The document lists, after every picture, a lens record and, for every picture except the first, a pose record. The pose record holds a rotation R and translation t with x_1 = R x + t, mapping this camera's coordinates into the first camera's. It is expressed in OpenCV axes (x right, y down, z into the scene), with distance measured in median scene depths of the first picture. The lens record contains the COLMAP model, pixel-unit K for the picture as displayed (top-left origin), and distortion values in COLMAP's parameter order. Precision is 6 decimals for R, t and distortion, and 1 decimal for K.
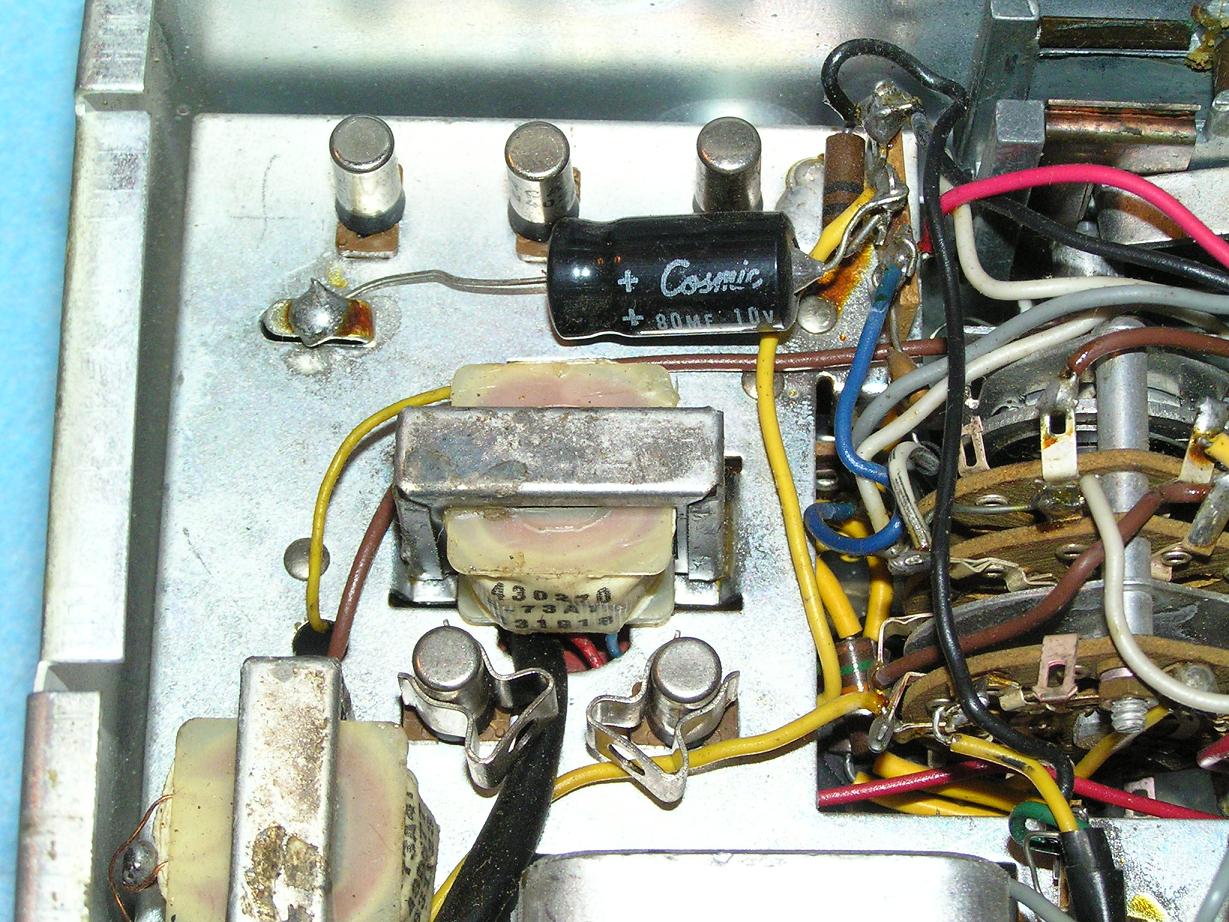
lens RADIAL K [[3400.3, 0, 615.1], [0, 3400.3, 459.7], [0, 0, 1]] dist [-0.311453, 0.000000]
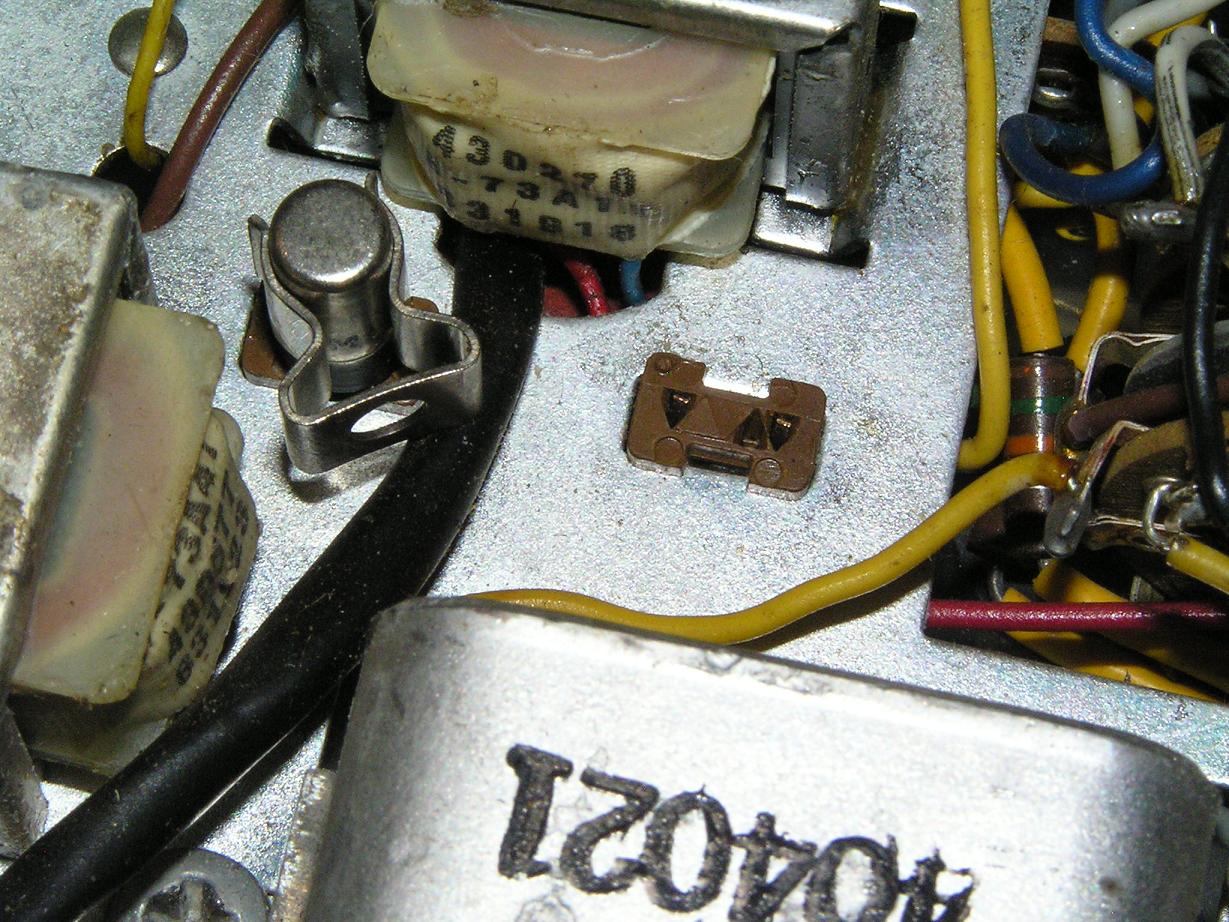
lens RADIAL K [[4627.4, 0, 612.6], [0, 4627.4, 462.4], [0, 0, 1]] dist [-0.578761, 0.000000]
pose [[0.979725, 0.195299, -0.044688, 0.037952], [-0.193040, 0.979901, 0.050302, 0.046617], [0.053614, -0.040655, 0.997734, 0.223405]]
